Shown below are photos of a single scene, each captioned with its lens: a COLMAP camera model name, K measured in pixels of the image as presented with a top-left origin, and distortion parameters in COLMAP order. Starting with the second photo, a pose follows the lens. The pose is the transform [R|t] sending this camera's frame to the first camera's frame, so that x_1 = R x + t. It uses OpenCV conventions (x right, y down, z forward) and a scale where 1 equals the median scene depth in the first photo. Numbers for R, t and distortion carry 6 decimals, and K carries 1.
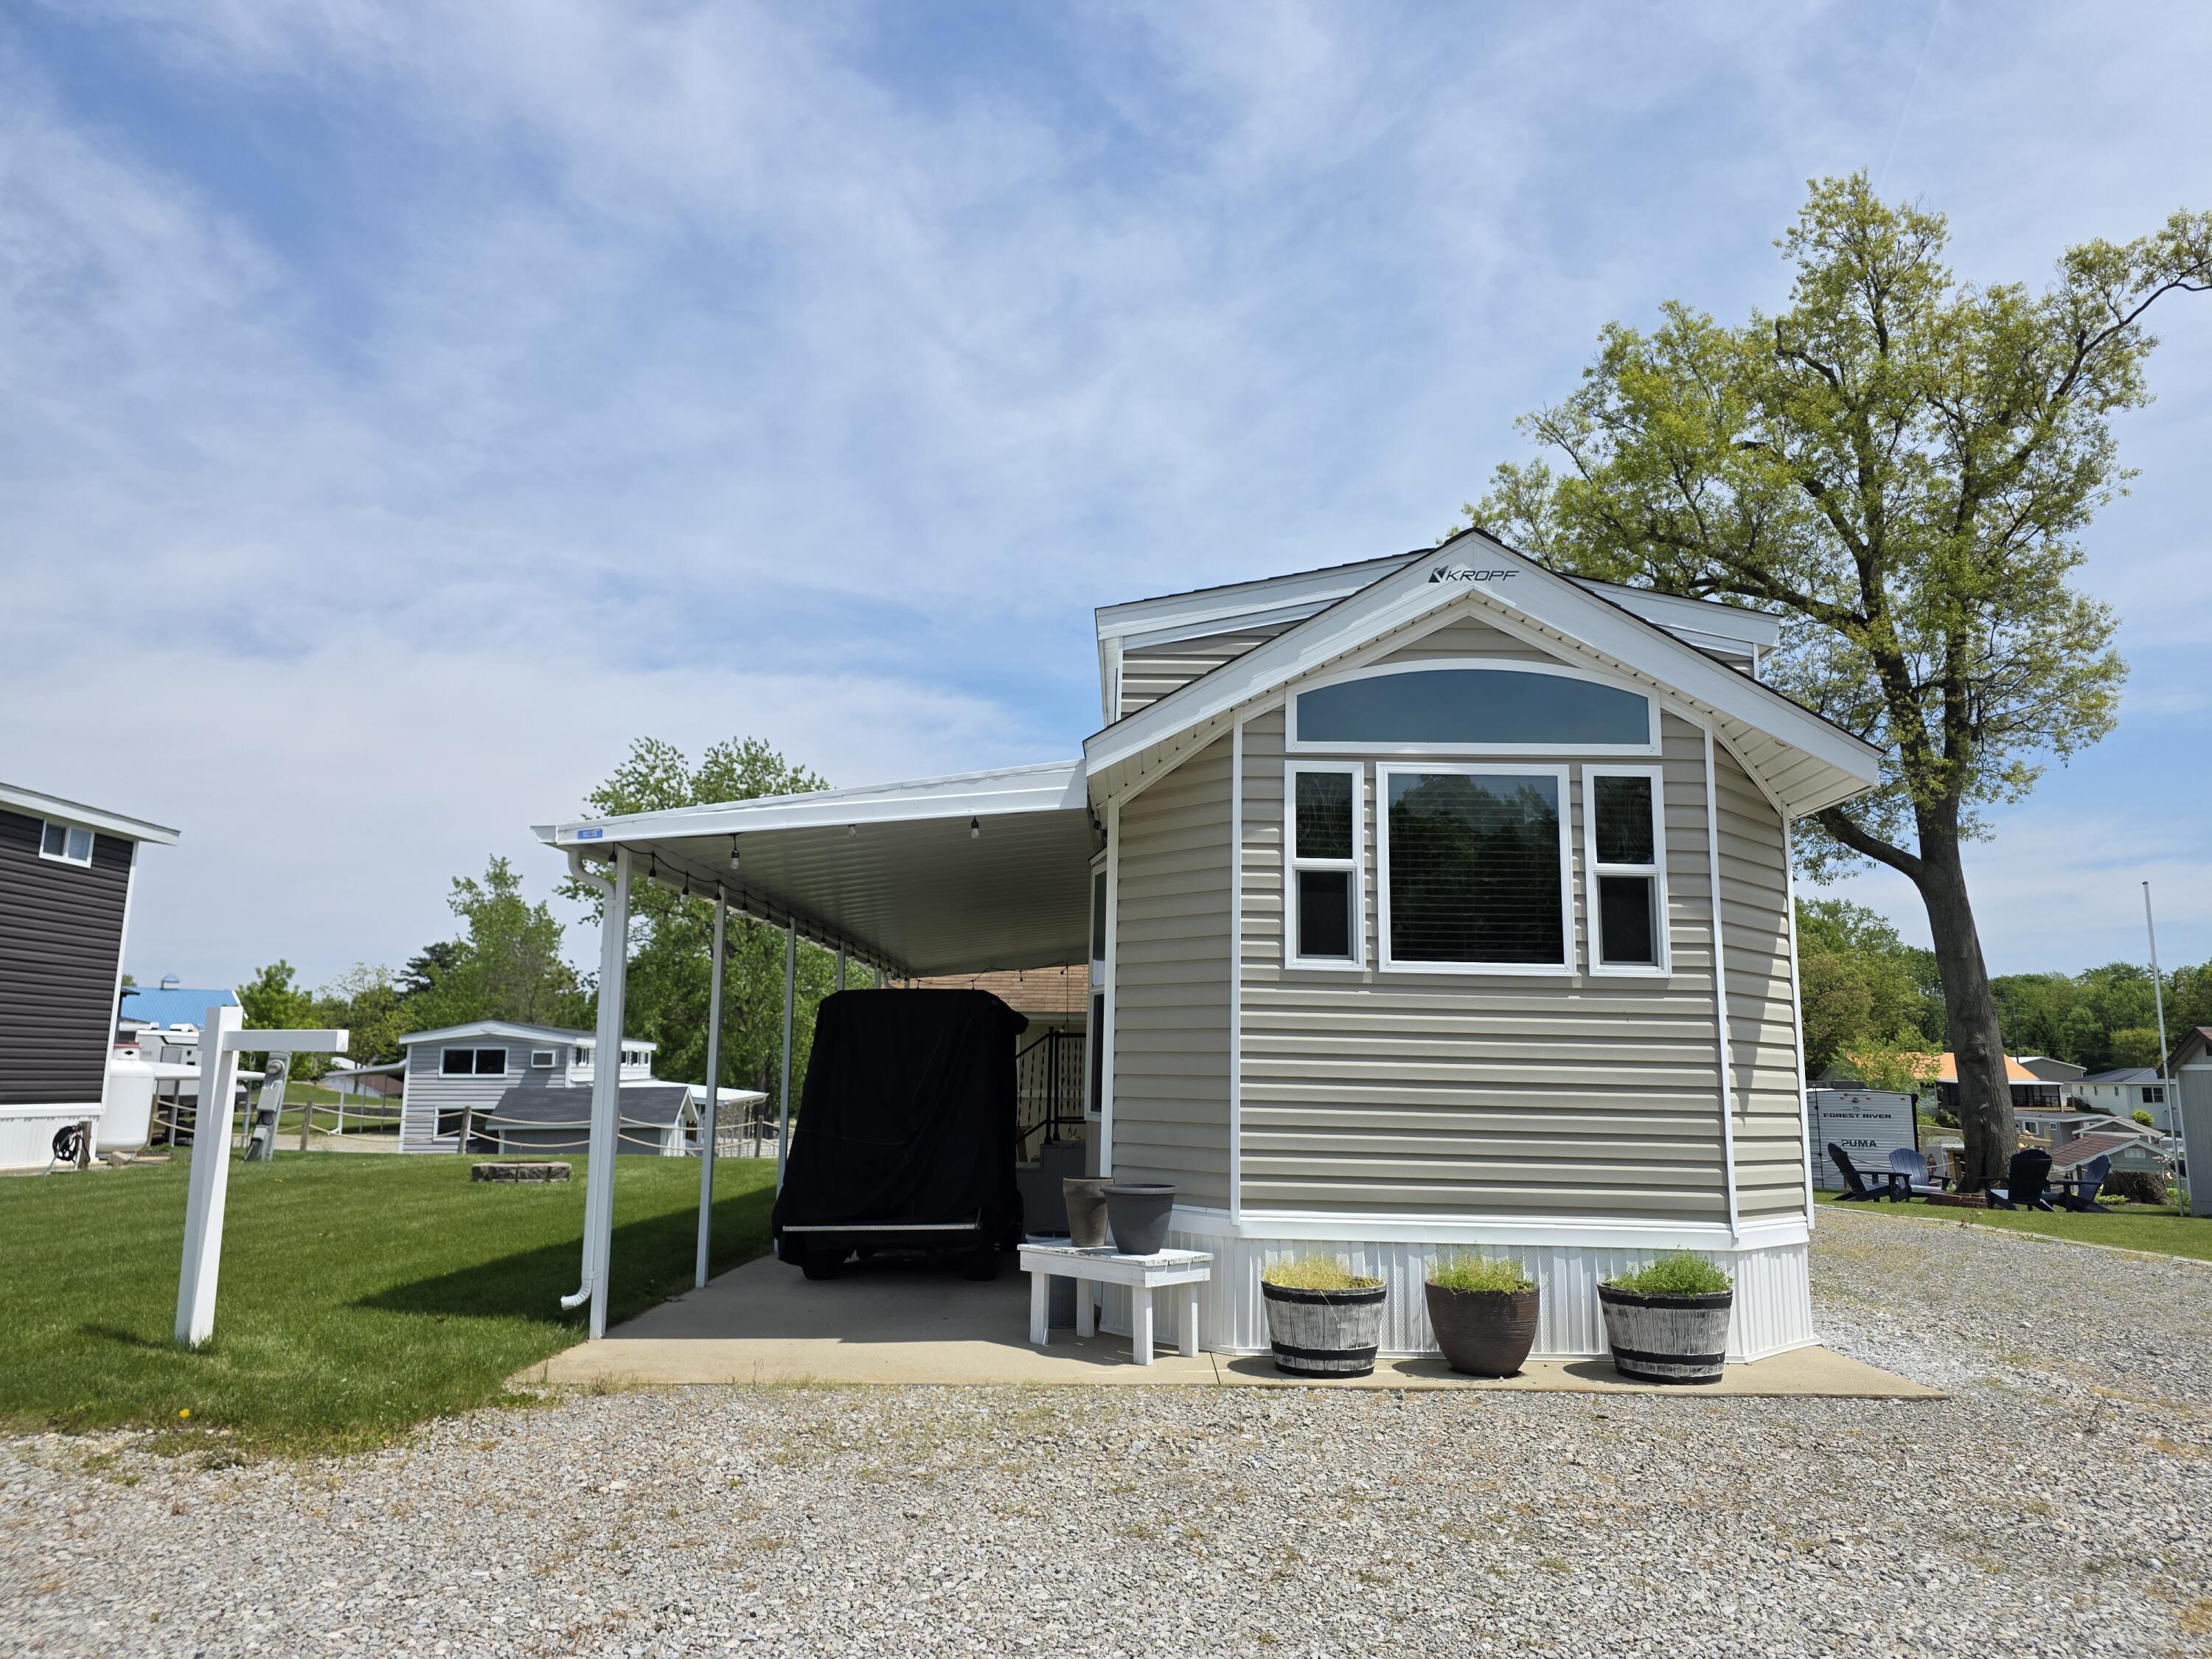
lens RADIAL K [[1472.7, 0, 1099.3], [0, 1472.7, 819.5], [0, 0, 1]] dist [0.058071, -0.042843]
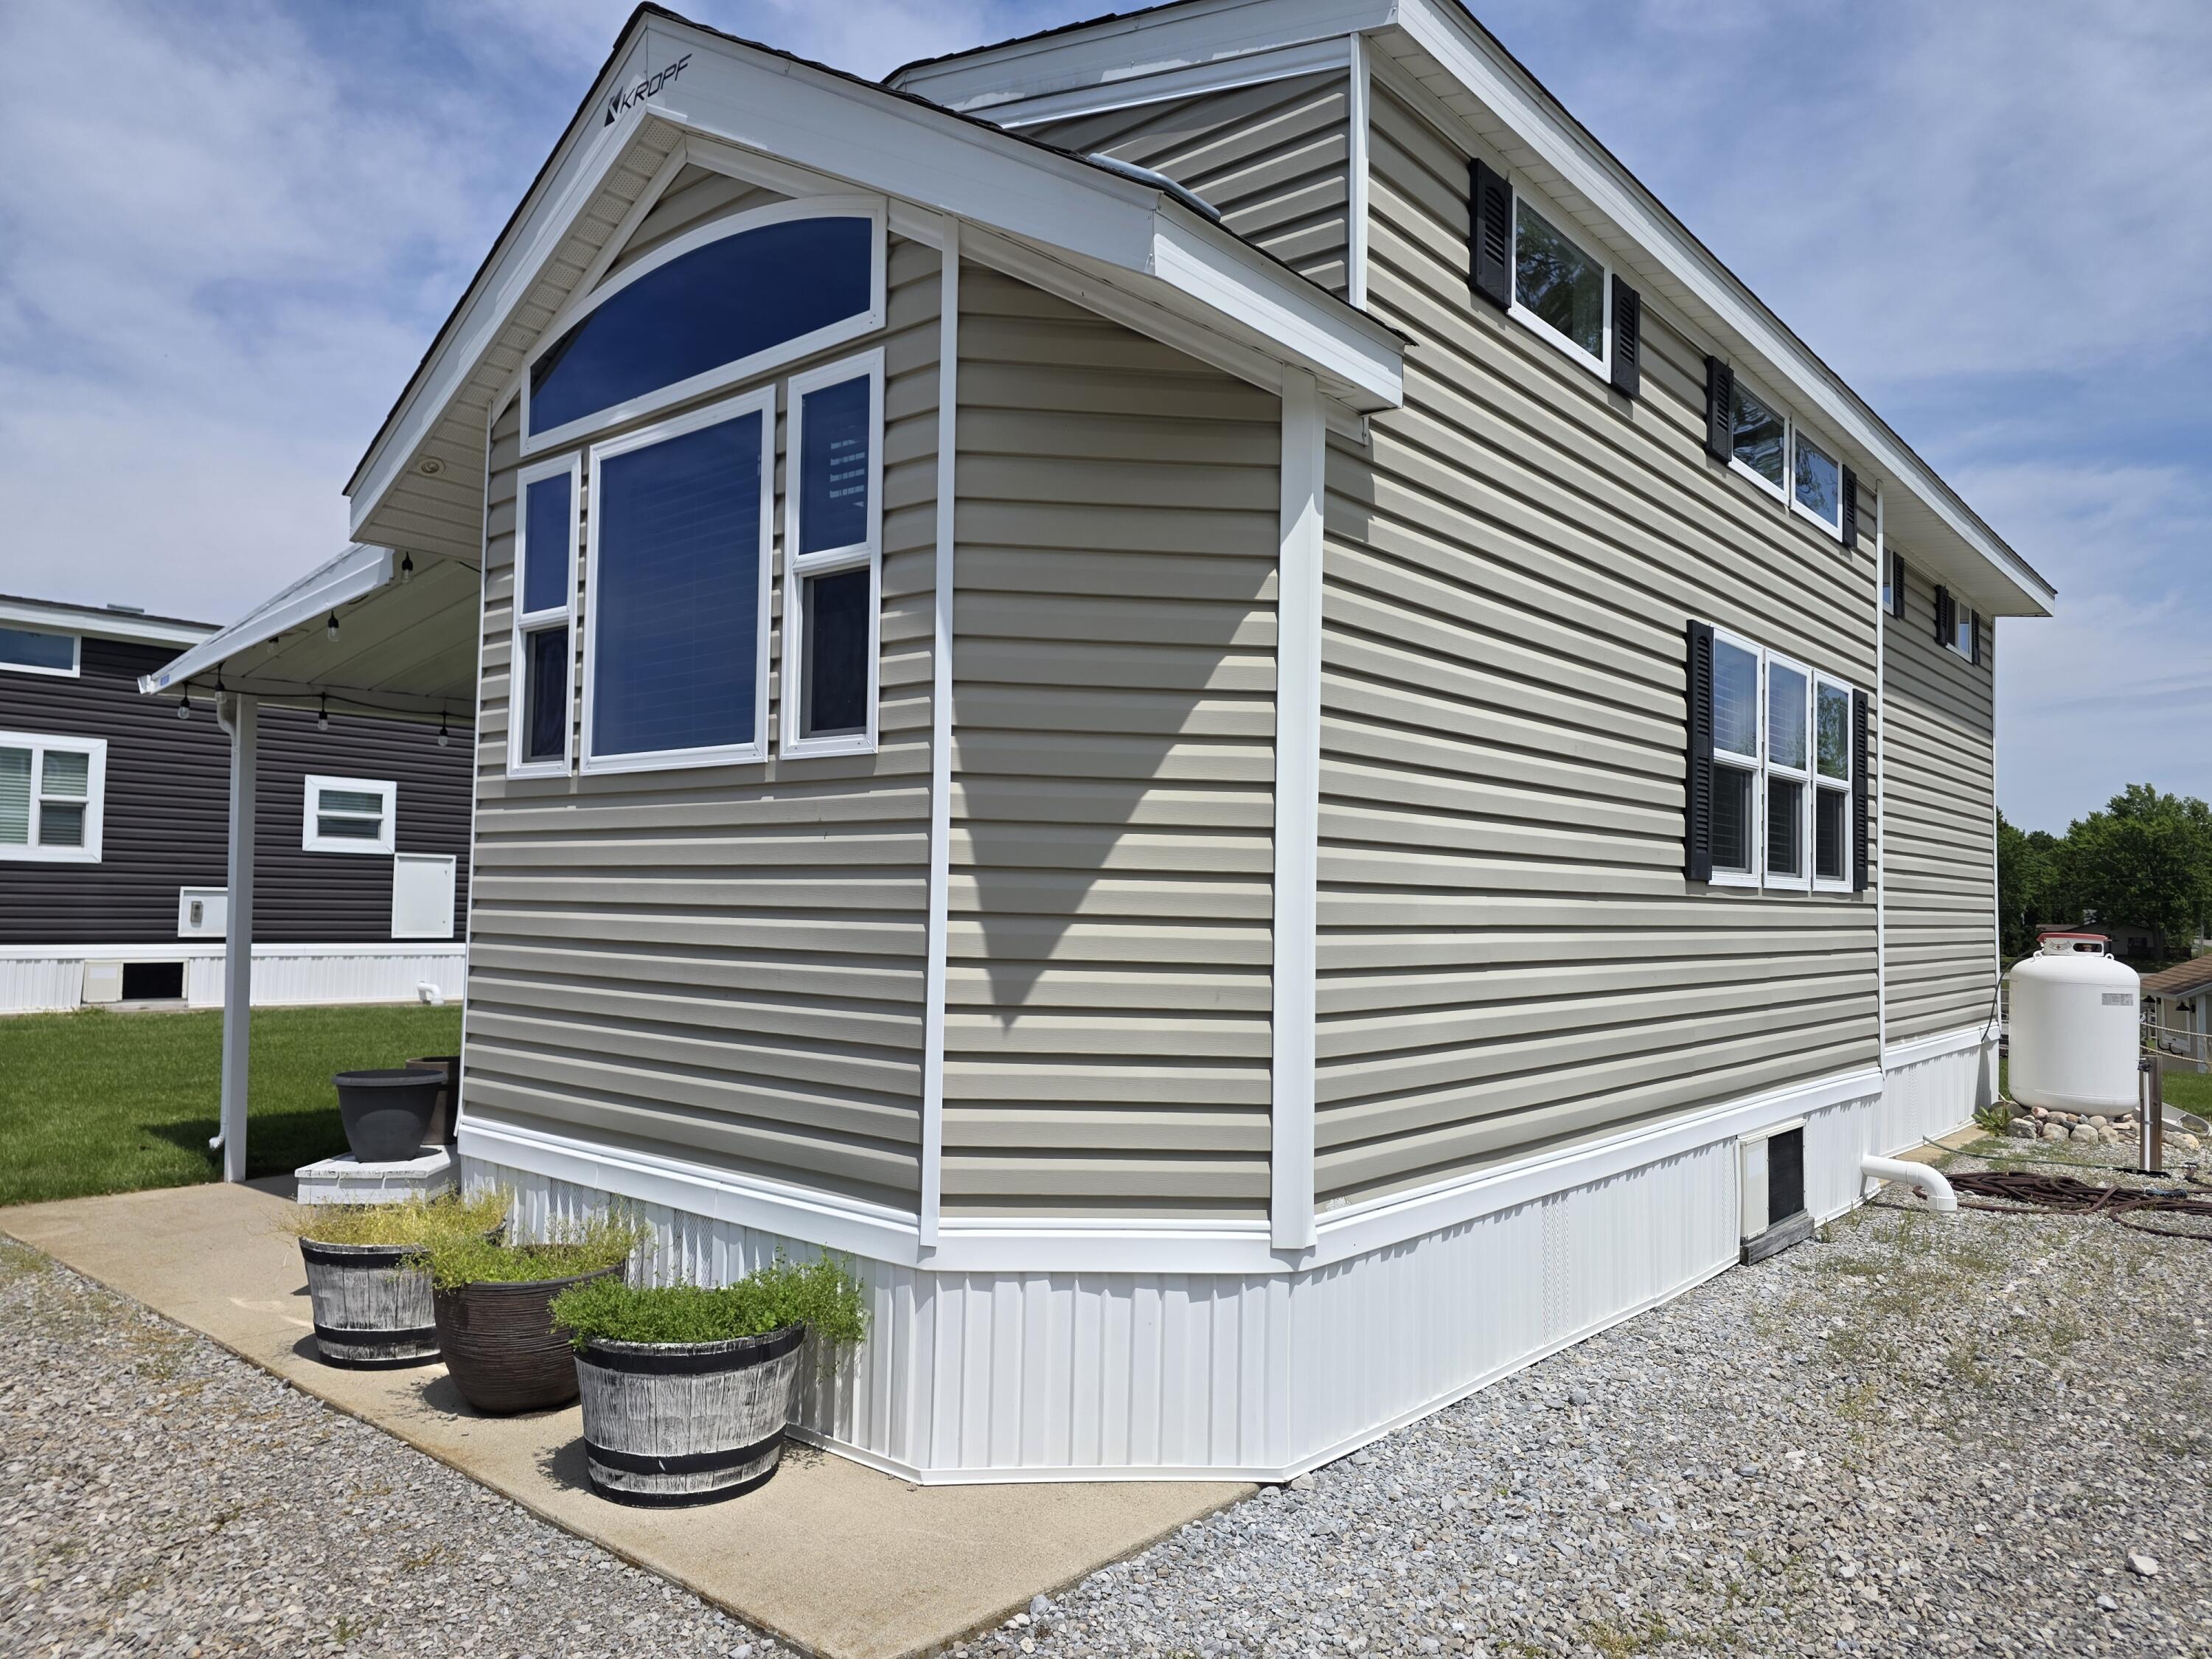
lens RADIAL K [[1472.7, 0, 1099.3], [0, 1472.7, 819.5], [0, 0, 1]] dist [0.058071, -0.042843]
pose [[0.771134, -0.038881, -0.635485, 0.769540], [0.115850, 0.990039, 0.080004, 0.095747], [0.626044, -0.135315, 0.767957, 0.633214]]
